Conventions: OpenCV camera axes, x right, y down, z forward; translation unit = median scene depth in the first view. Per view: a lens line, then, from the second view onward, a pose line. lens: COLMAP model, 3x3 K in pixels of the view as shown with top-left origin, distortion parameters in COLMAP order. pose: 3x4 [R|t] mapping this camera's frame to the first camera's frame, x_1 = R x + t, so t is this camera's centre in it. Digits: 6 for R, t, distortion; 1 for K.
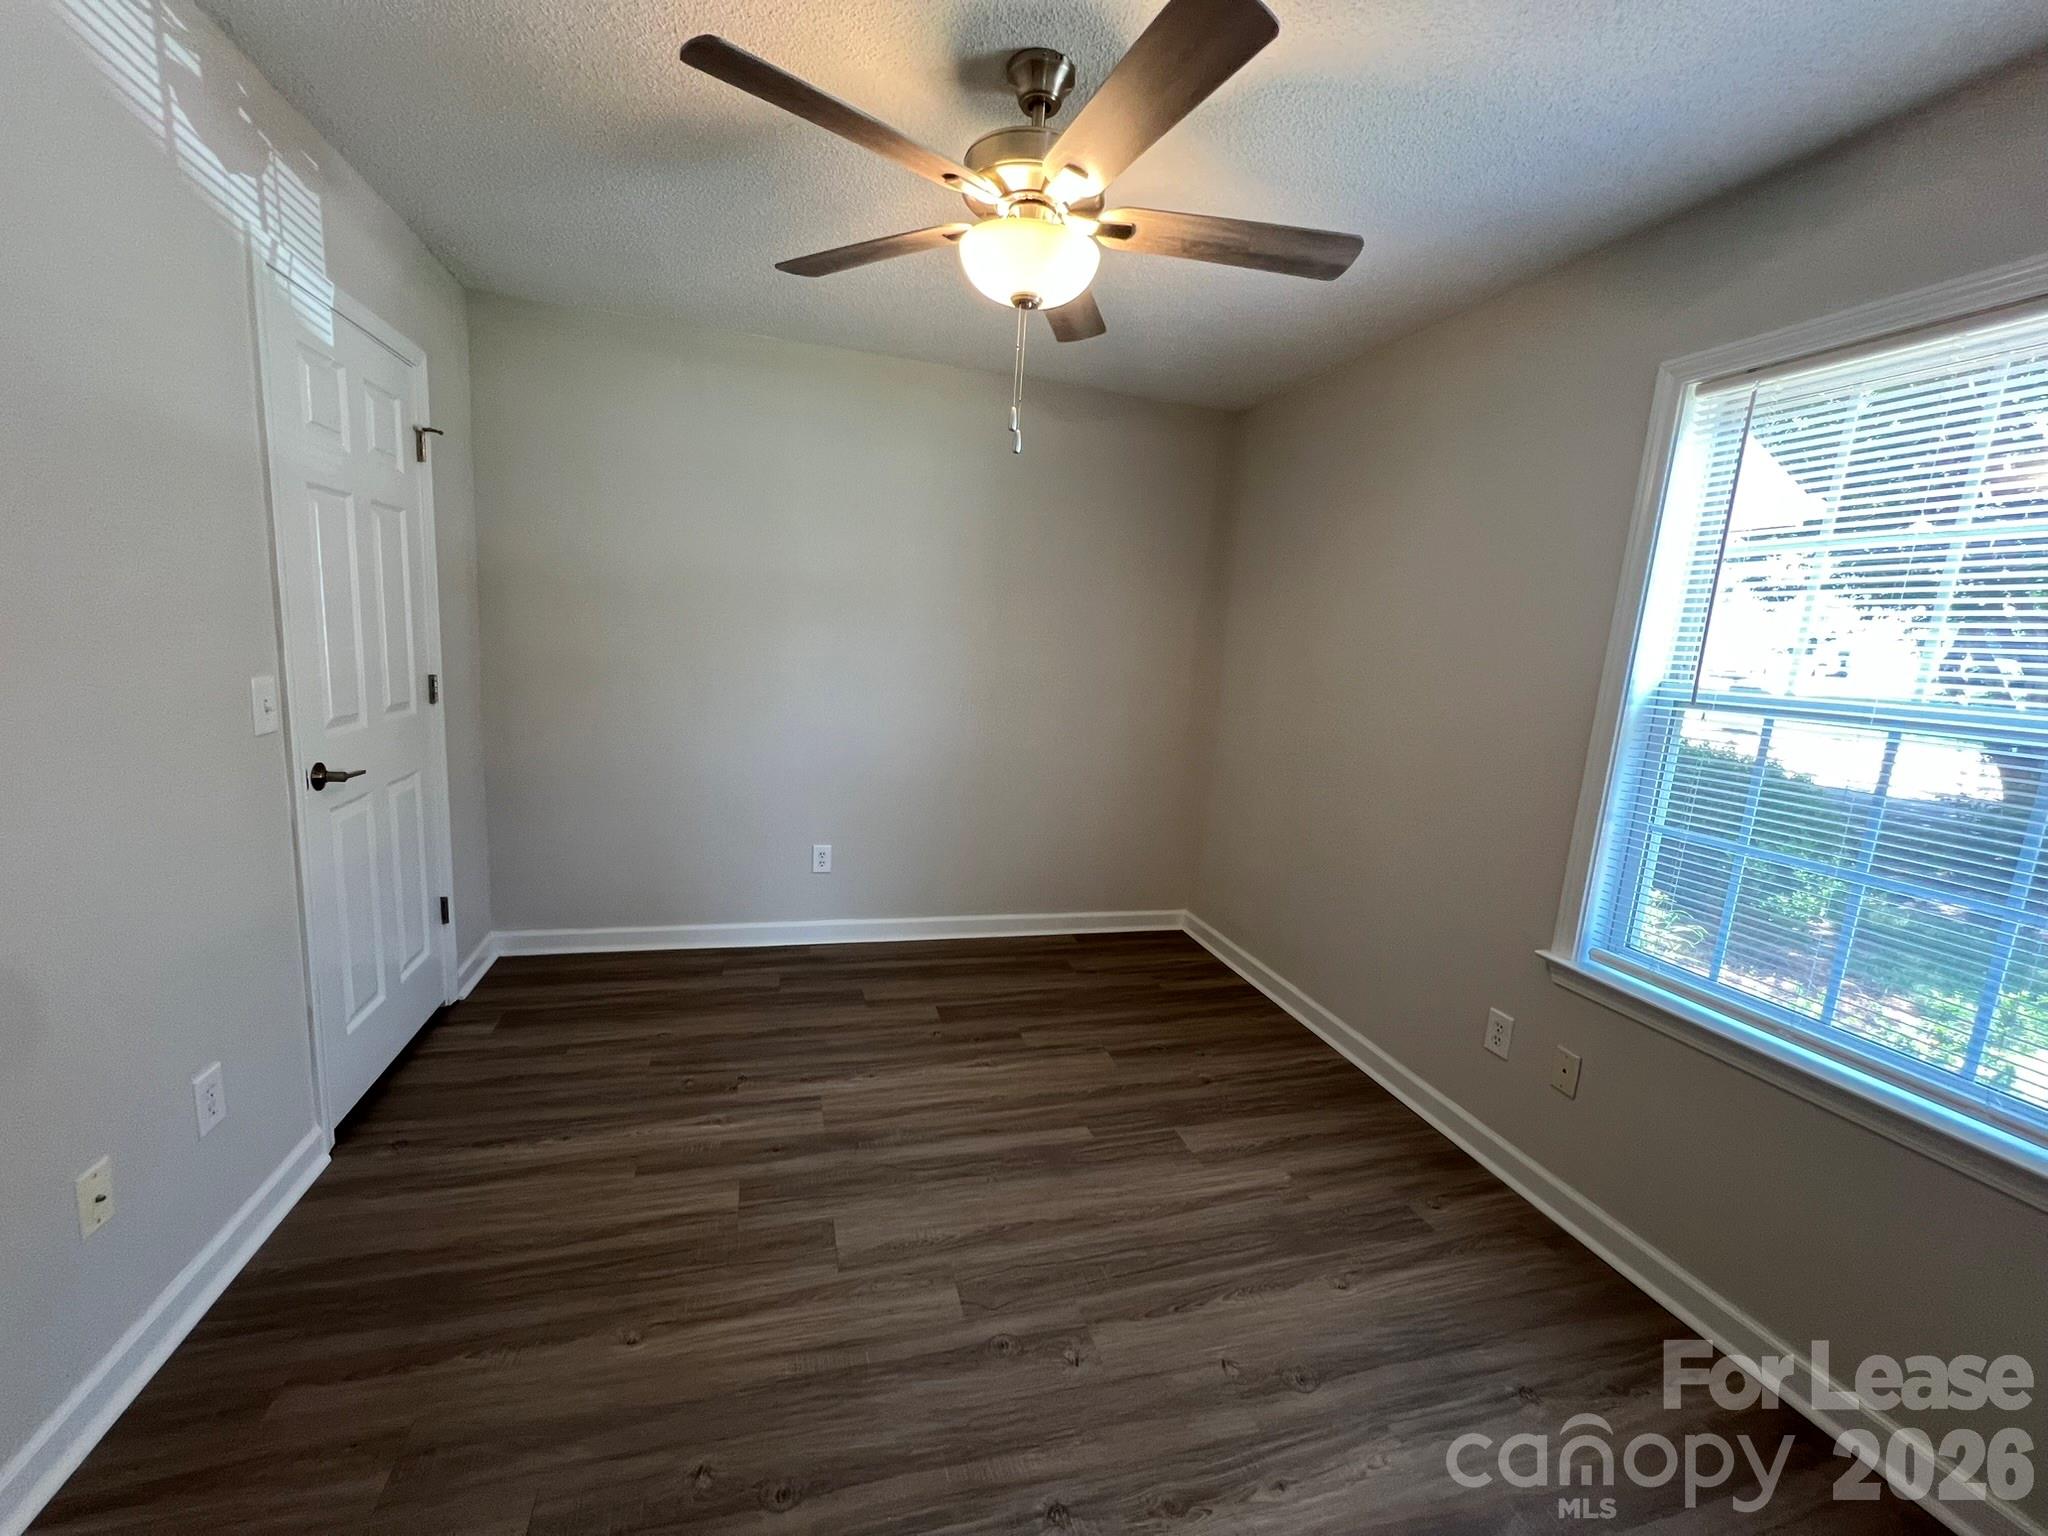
lens RADIAL K [[821.0, 0, 1025.4], [0, 821.0, 773.5], [0, 0, 1]] dist [-0.001585, -0.000112]
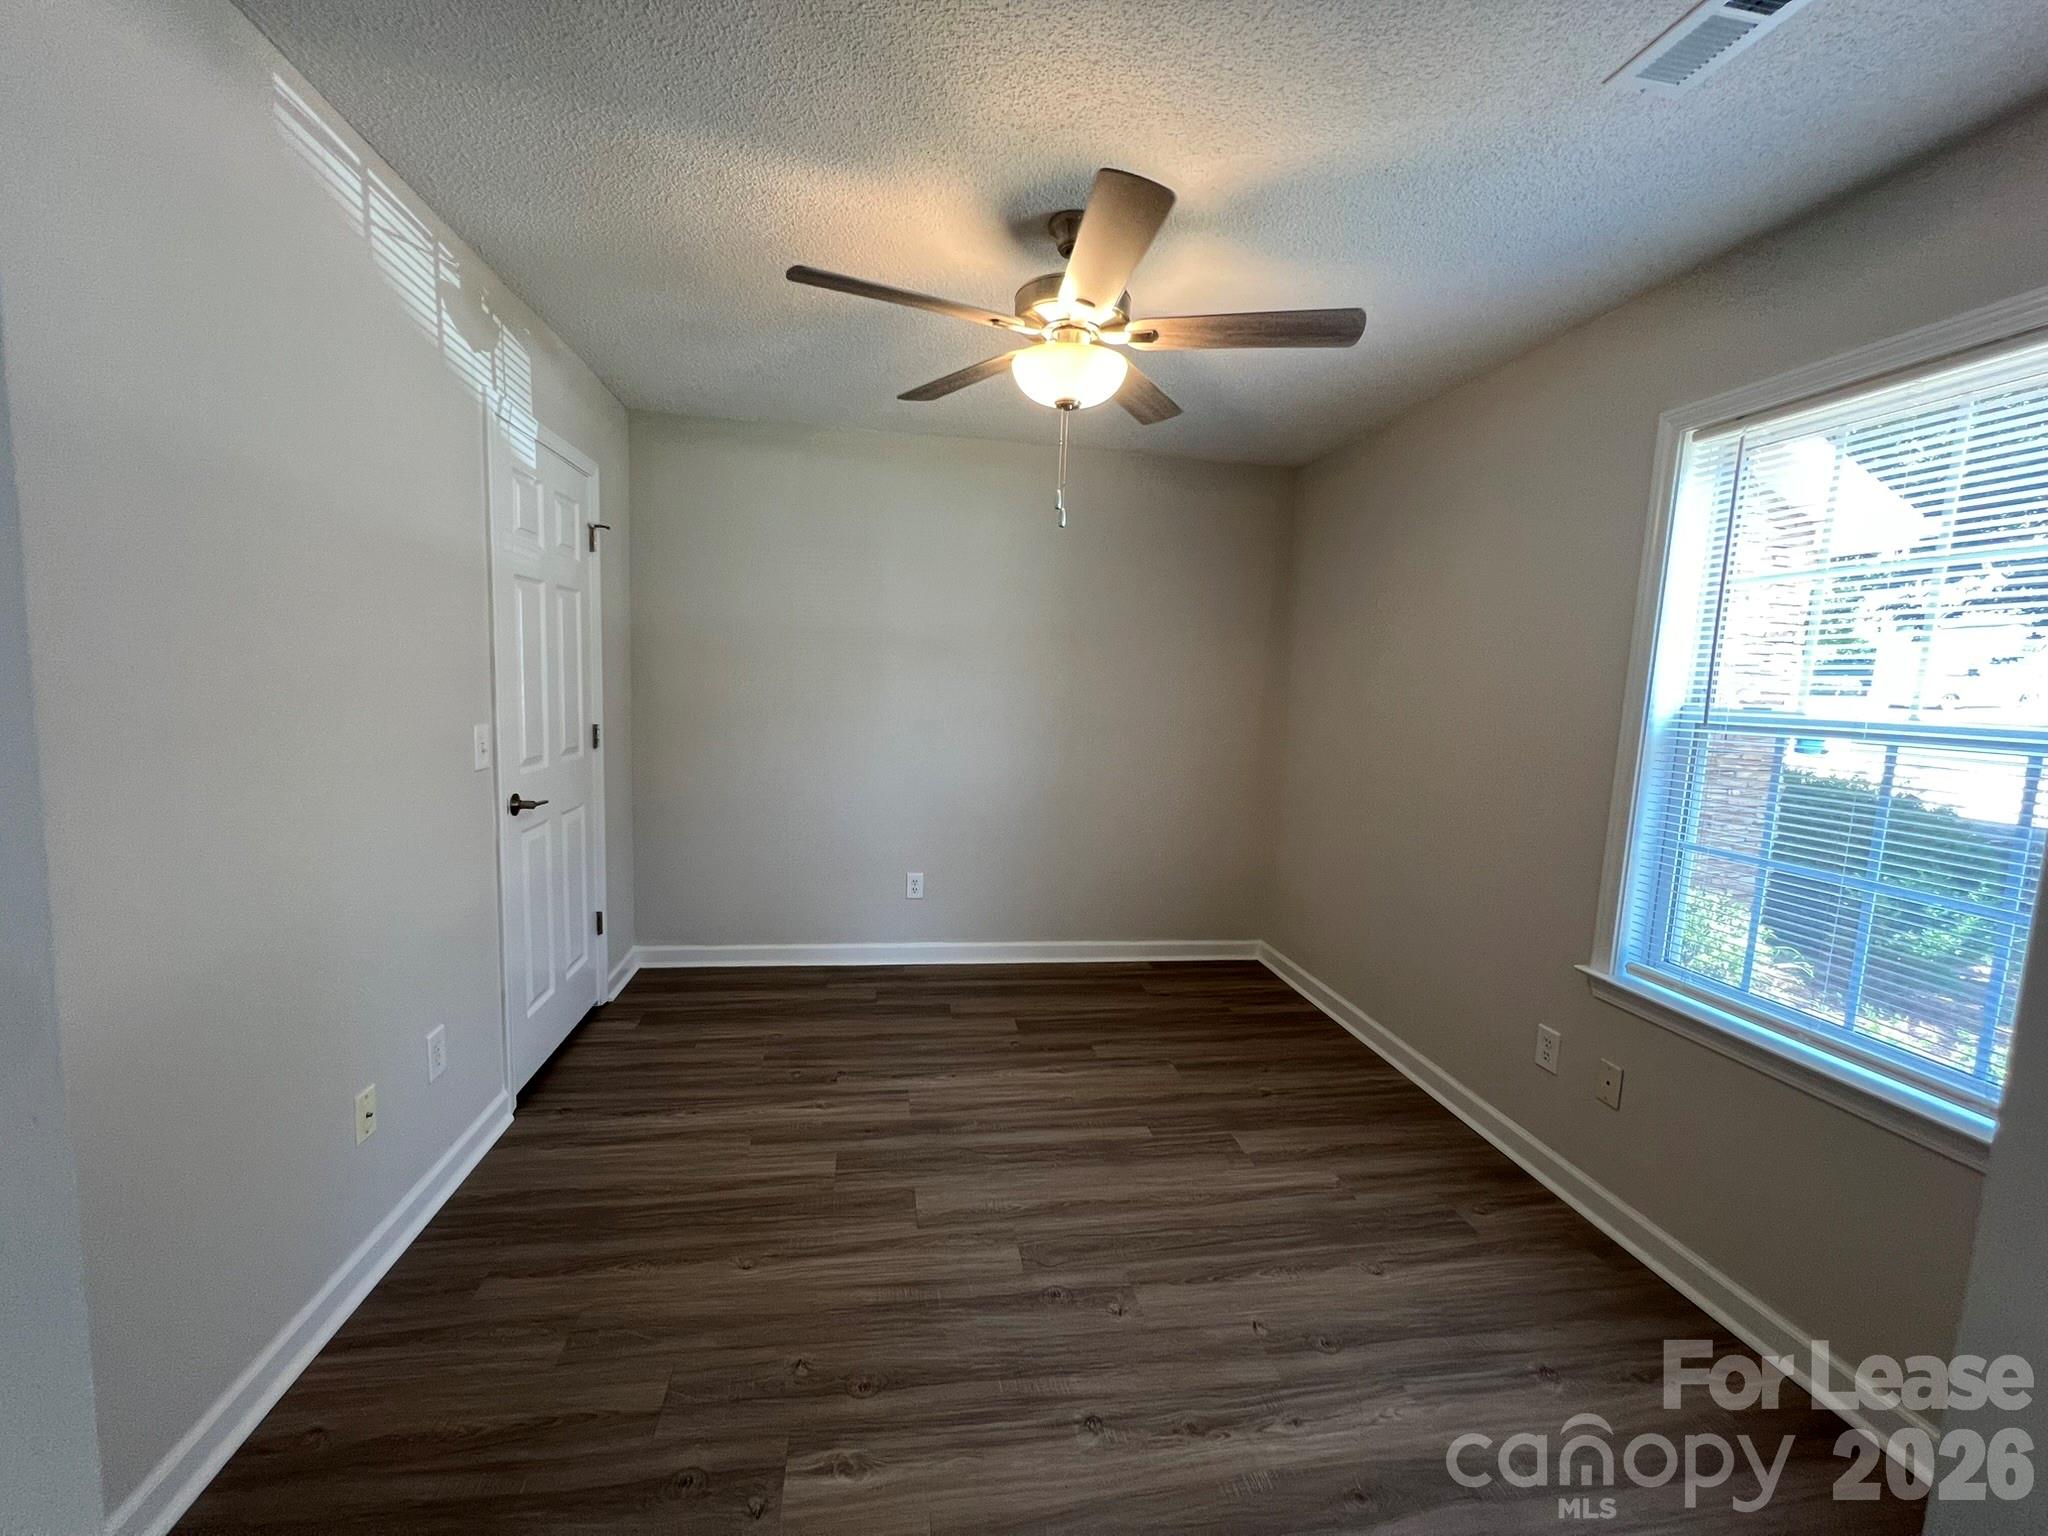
lens RADIAL K [[821.0, 0, 1025.3], [0, 821.0, 775.3], [0, 0, 1]] dist [-0.001585, -0.000112]
pose [[0.992303, -0.012066, -0.123243, 0.067663], [0.005172, 0.998412, -0.056105, 0.033292], [0.123724, 0.055035, 0.990789, -0.148811]]
